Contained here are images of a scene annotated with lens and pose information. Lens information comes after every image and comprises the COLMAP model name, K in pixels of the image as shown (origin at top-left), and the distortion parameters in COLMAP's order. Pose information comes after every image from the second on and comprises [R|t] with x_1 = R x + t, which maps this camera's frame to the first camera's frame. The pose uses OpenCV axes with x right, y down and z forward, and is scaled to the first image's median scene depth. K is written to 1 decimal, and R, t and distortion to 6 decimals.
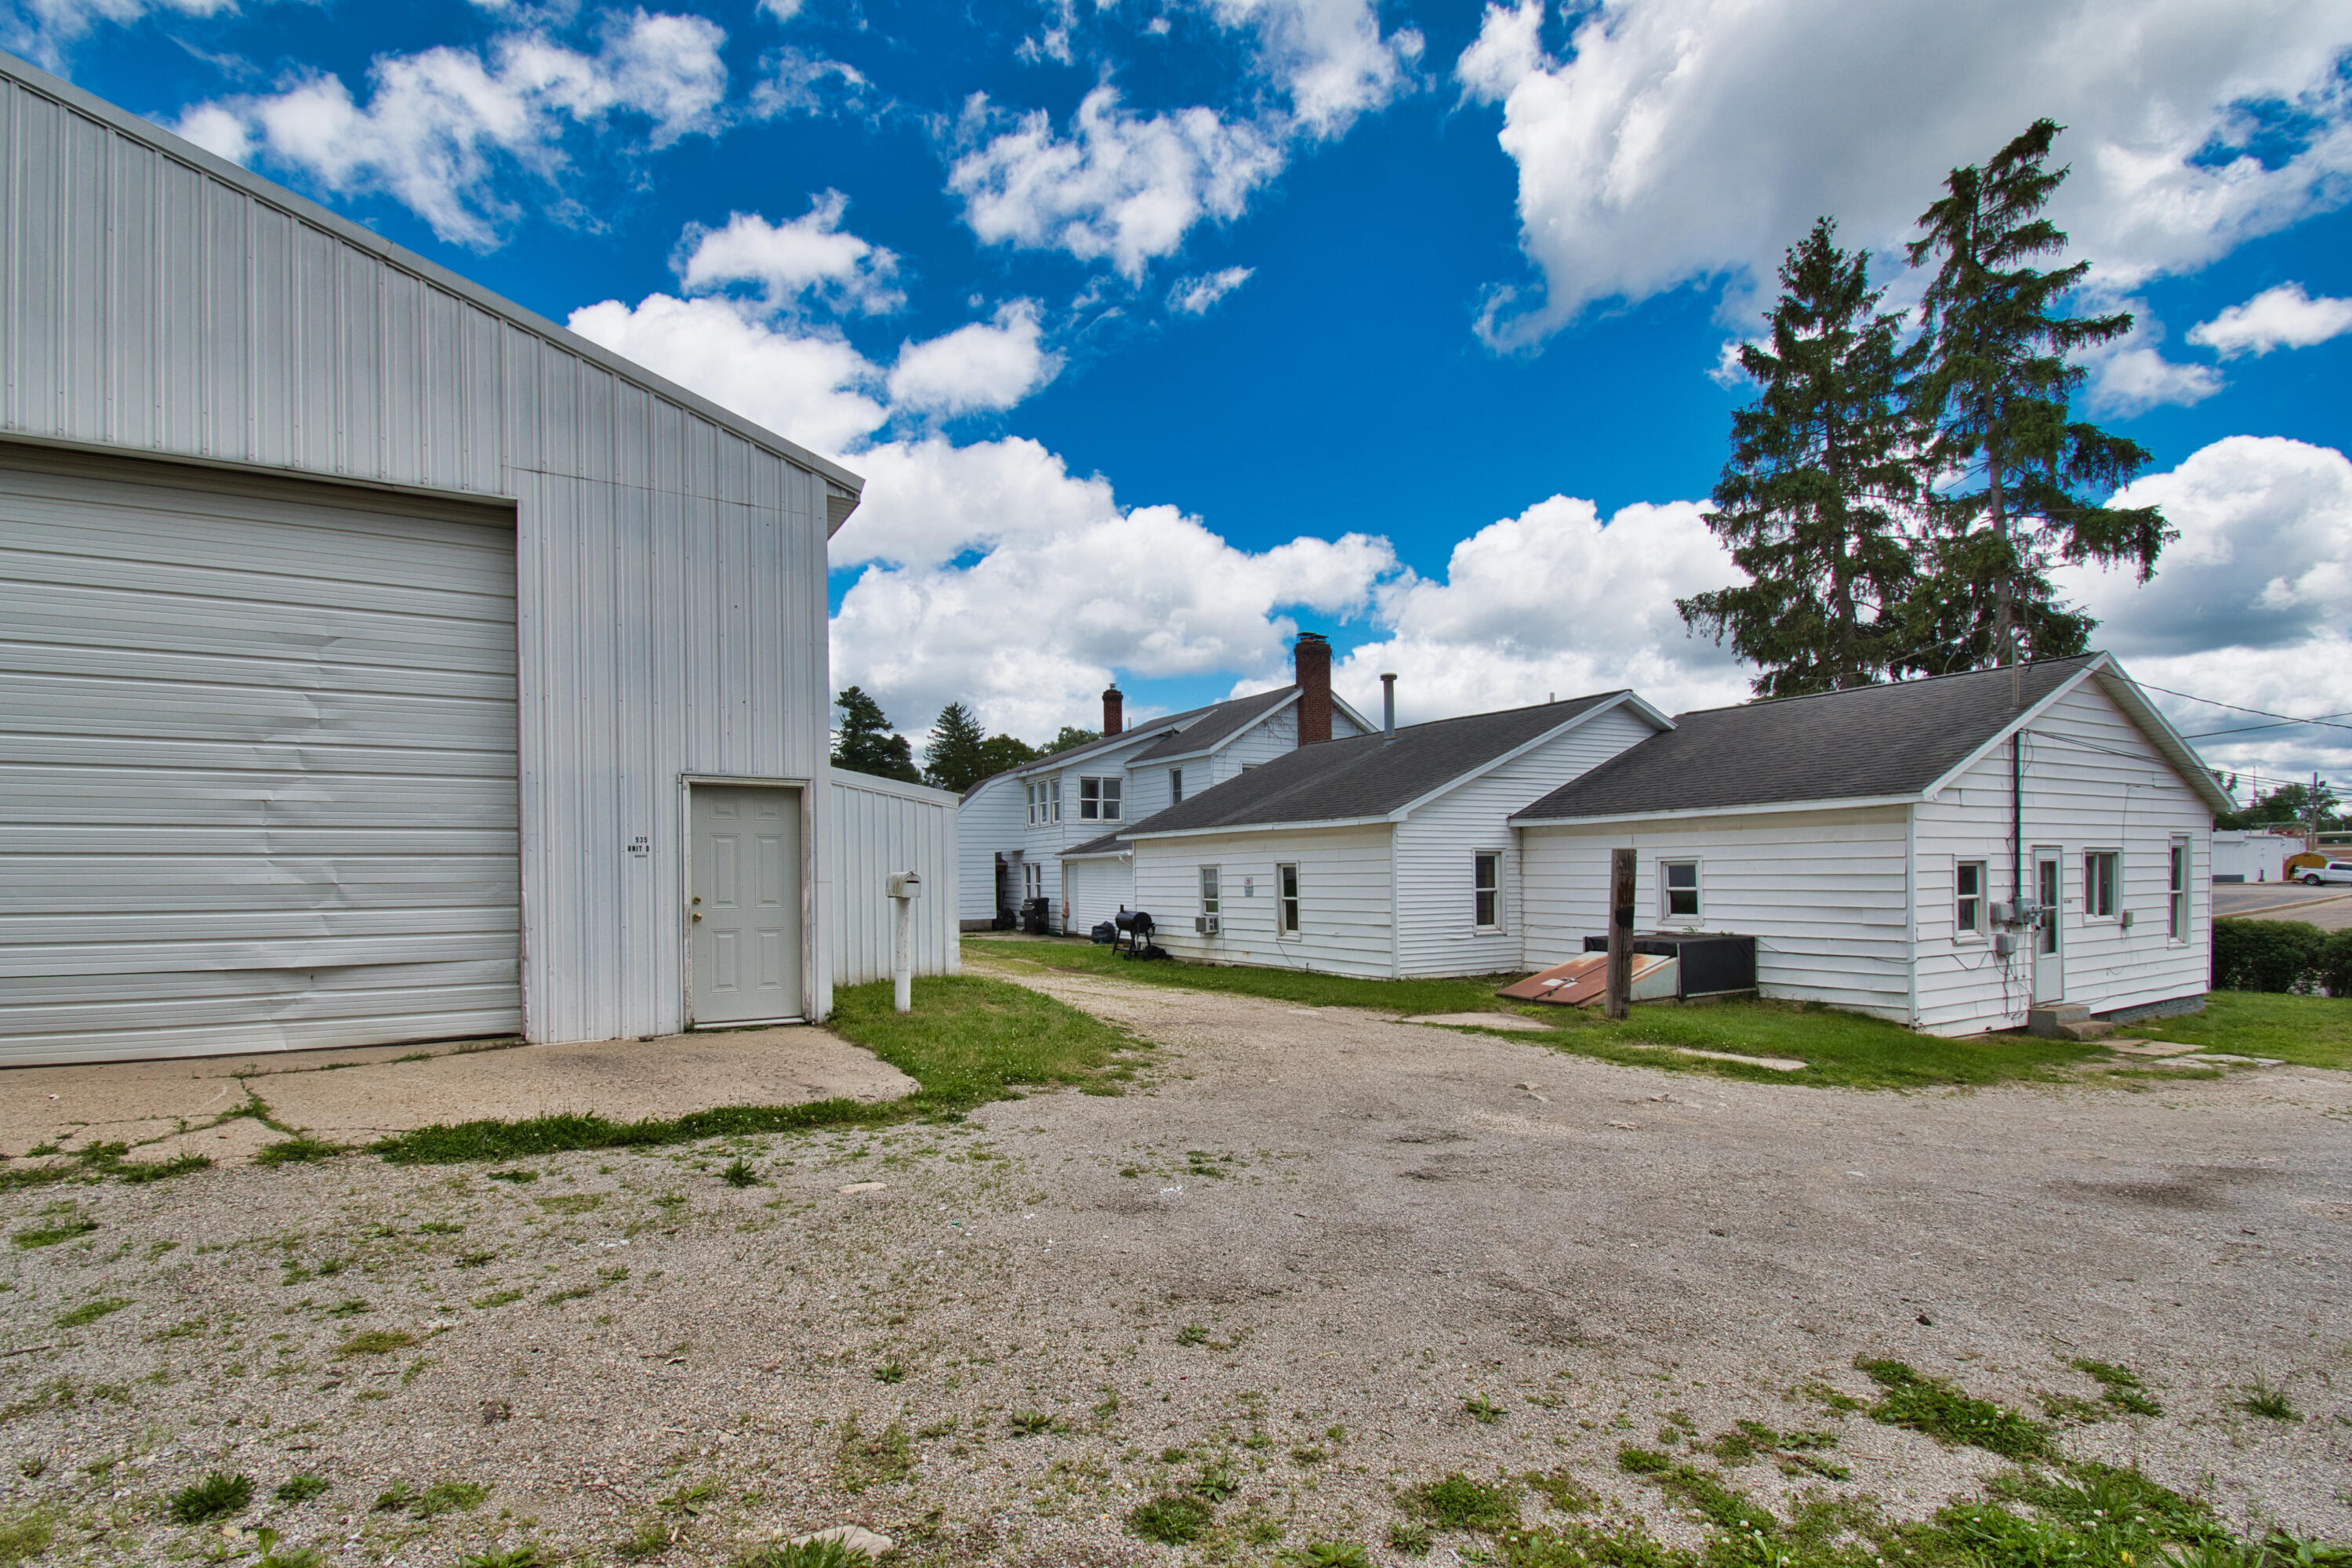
lens RADIAL K [[1110.4, 0, 1136.3], [0, 1110.4, 886.9], [0, 0, 1]] dist [-0.003861, -0.007852]
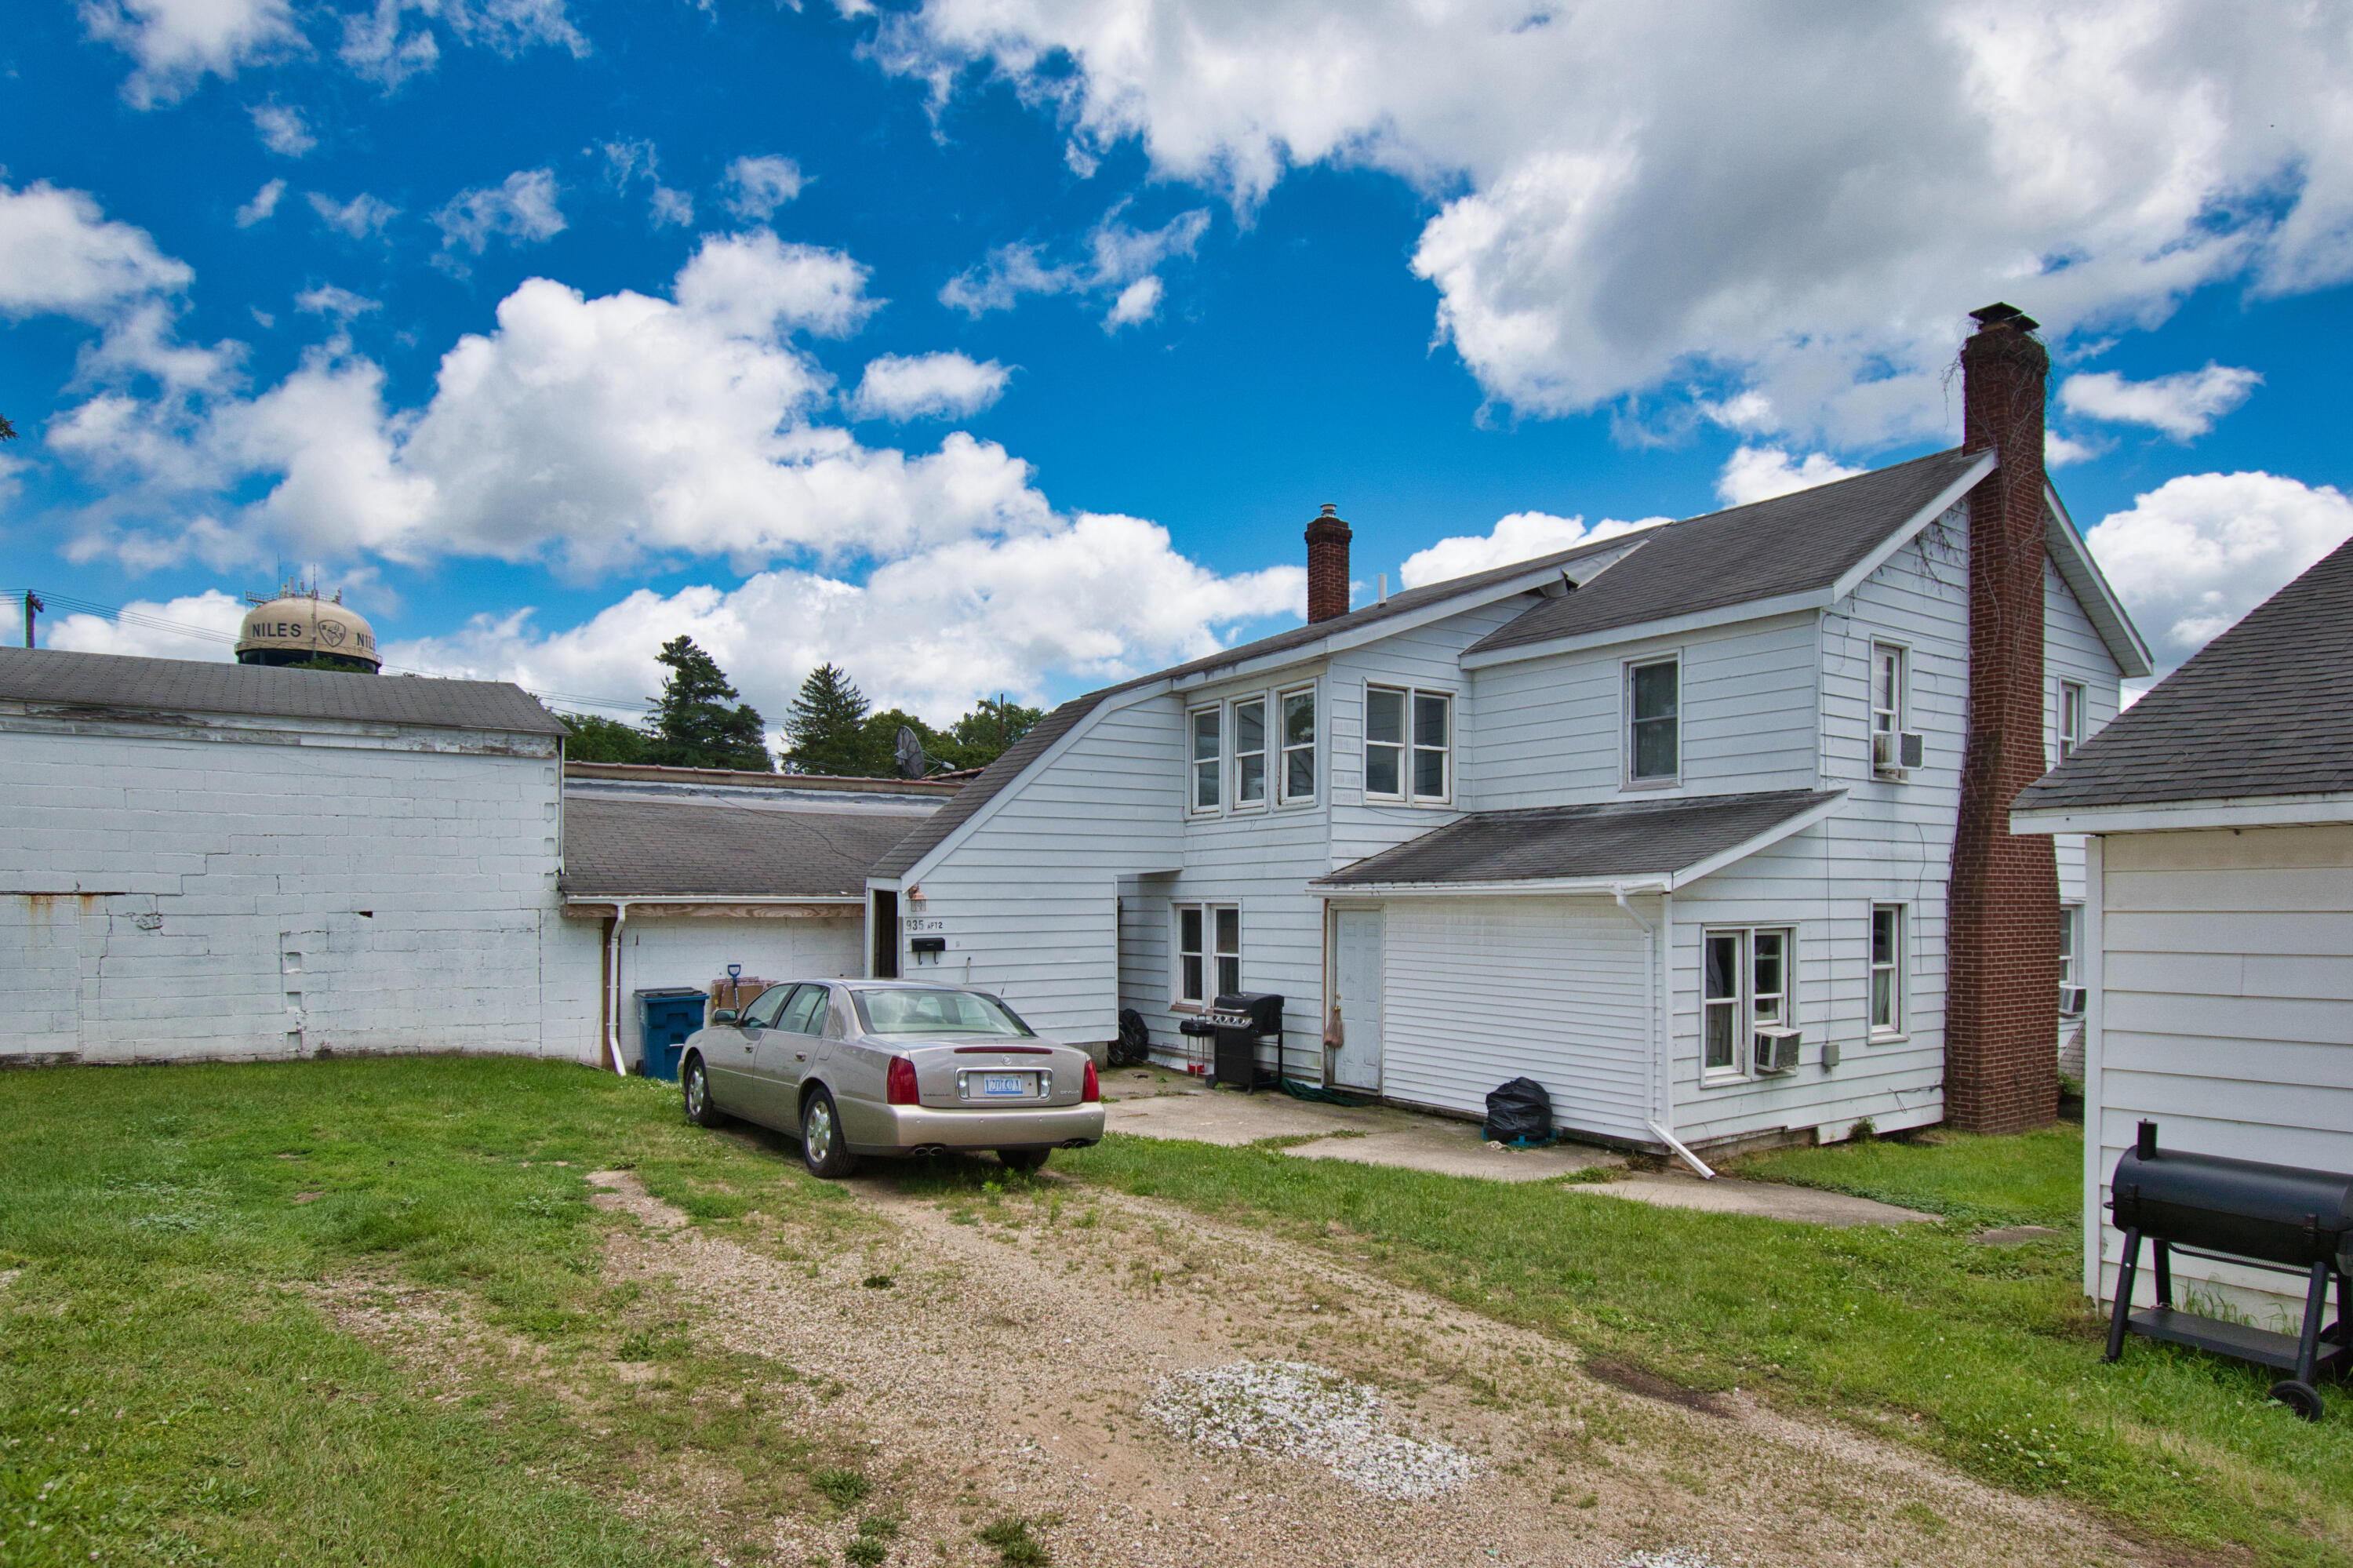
lens RADIAL K [[1370.1, 0, 1167.2], [0, 1370.1, 921.2], [0, 0, 1]] dist [0.017308, -0.000129]
pose [[0.995159, 0.011124, 0.097651, -0.283245], [-0.011295, 0.999935, 0.001197, -0.027628], [-0.097632, -0.002294, 0.995220, 0.910311]]
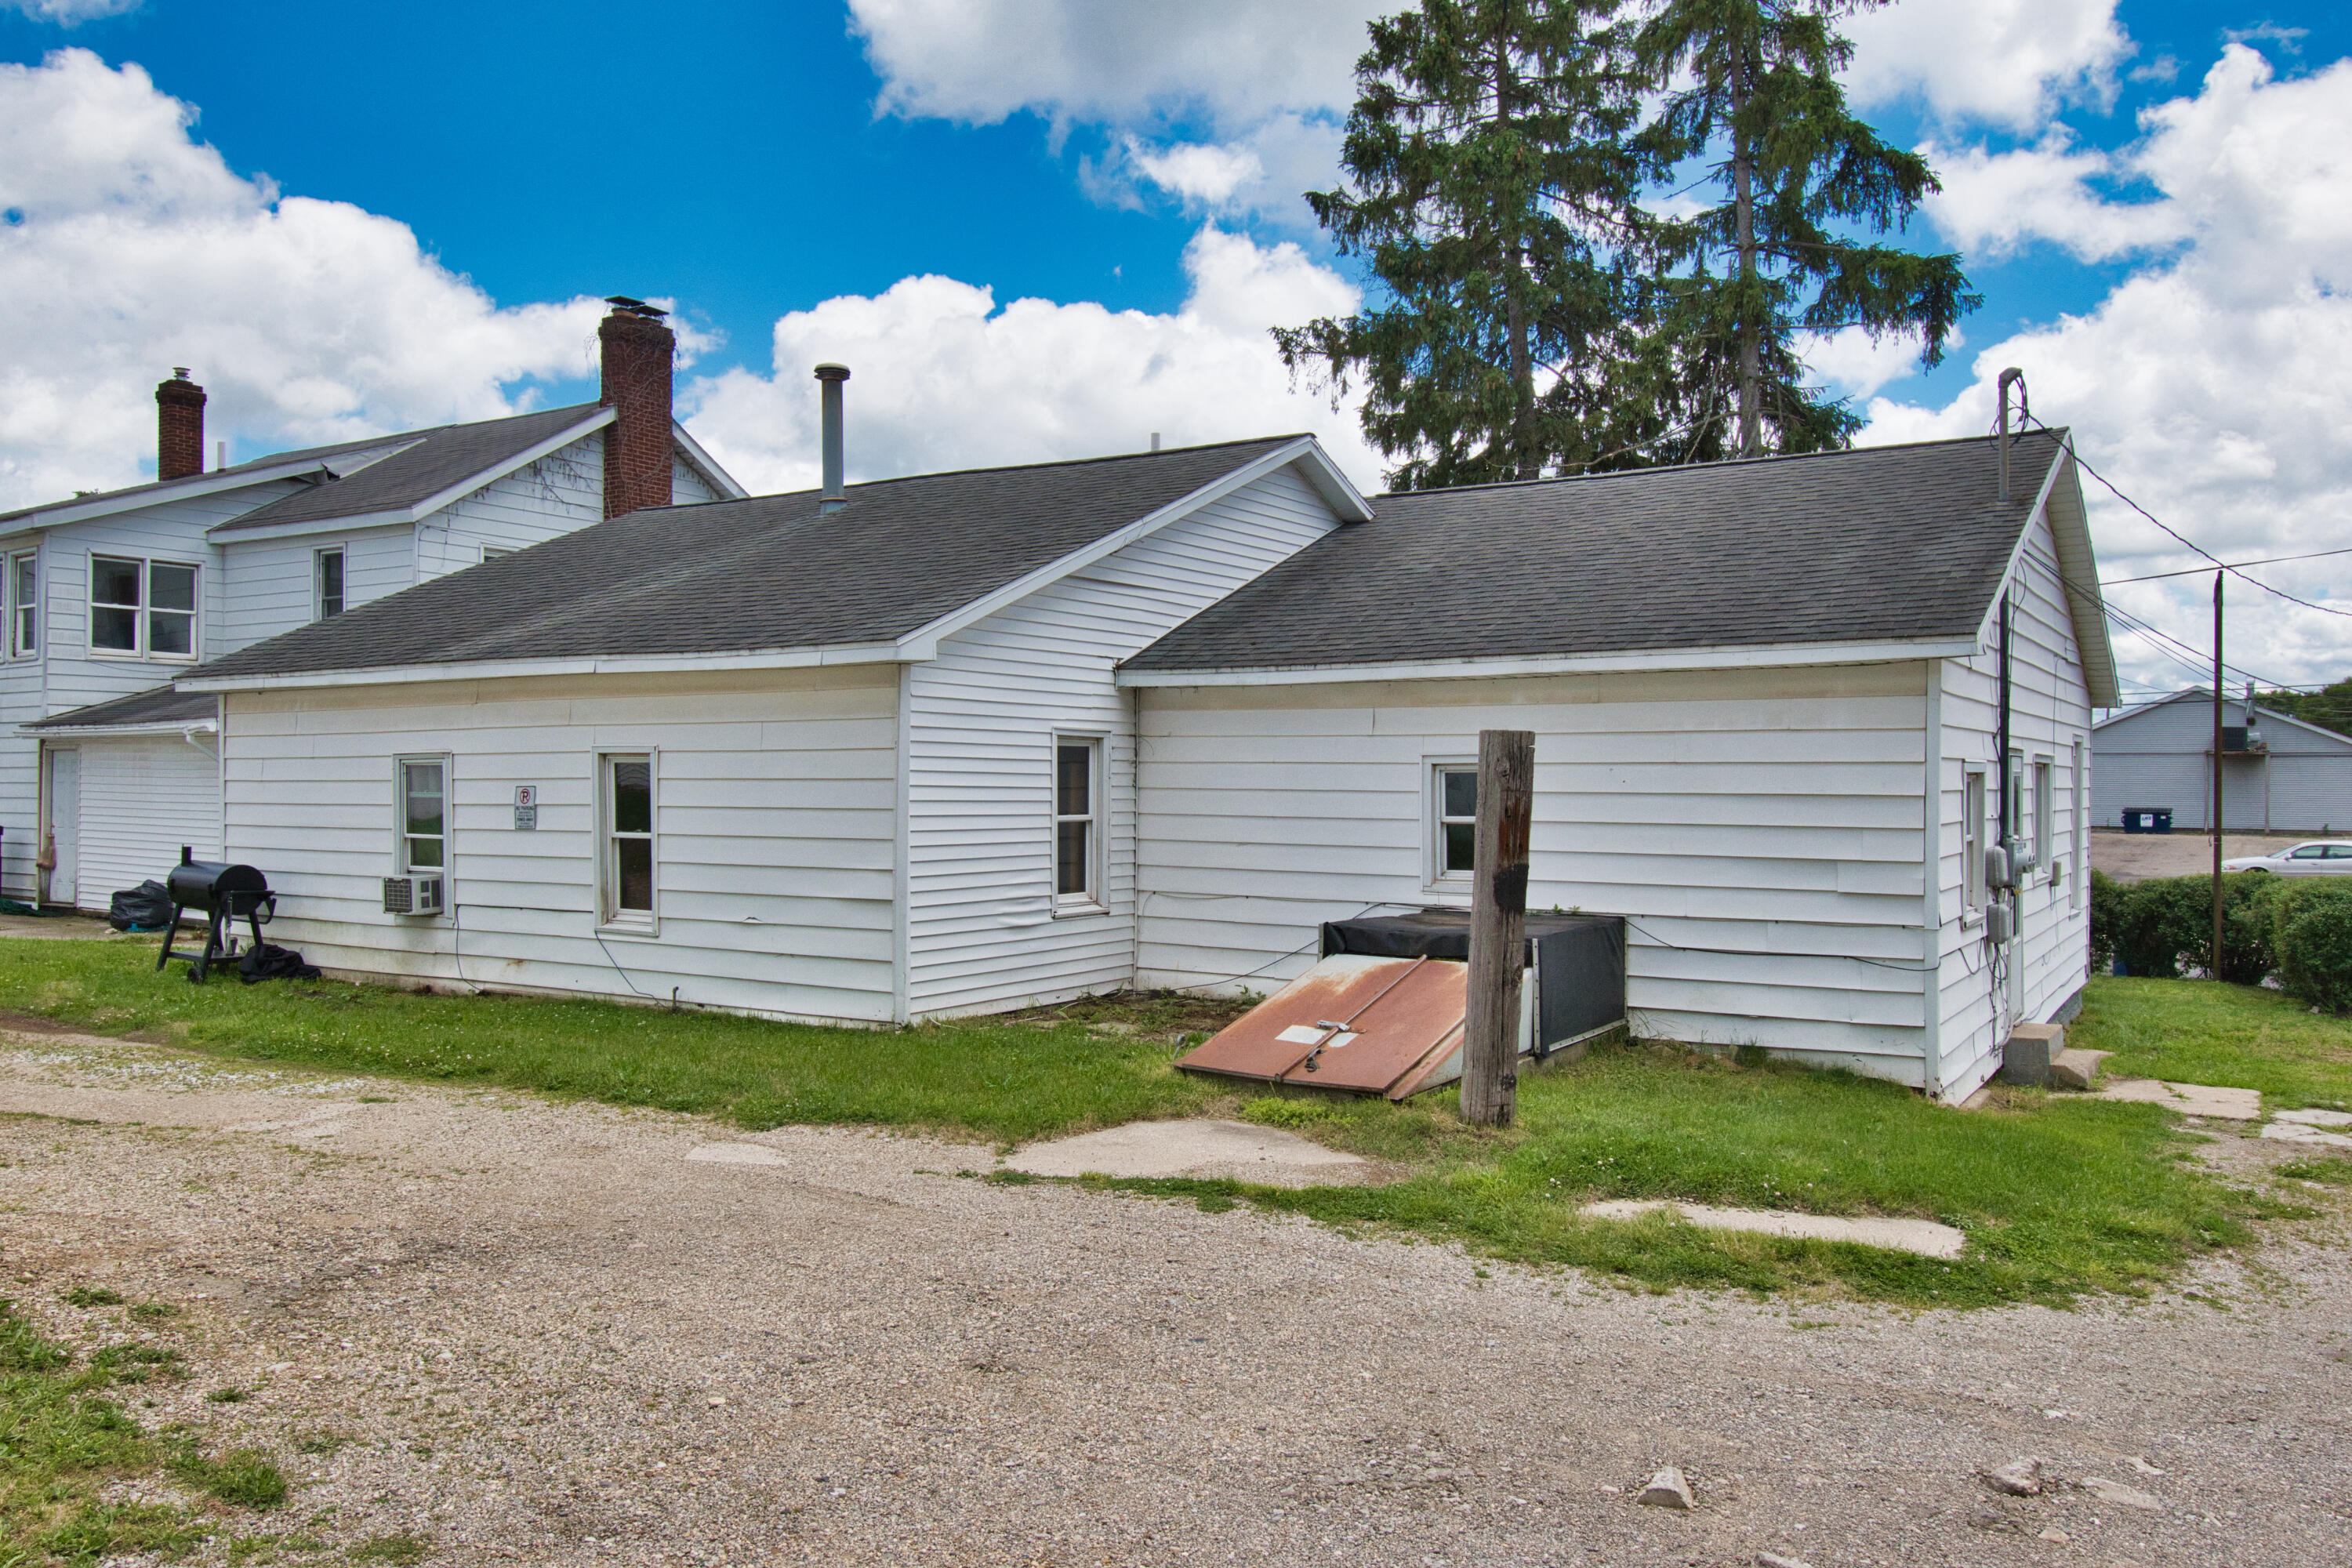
lens RADIAL K [[1760.4, 0, 1182.2], [0, 1760.4, 778.9], [0, 0, 1]] dist [0.002628, -0.013478]
pose [[0.880325, 0.016565, 0.474082, 0.002981], [-0.009401, 0.999803, -0.017476, -0.001410], [-0.474278, 0.010928, 0.880307, 0.297979]]
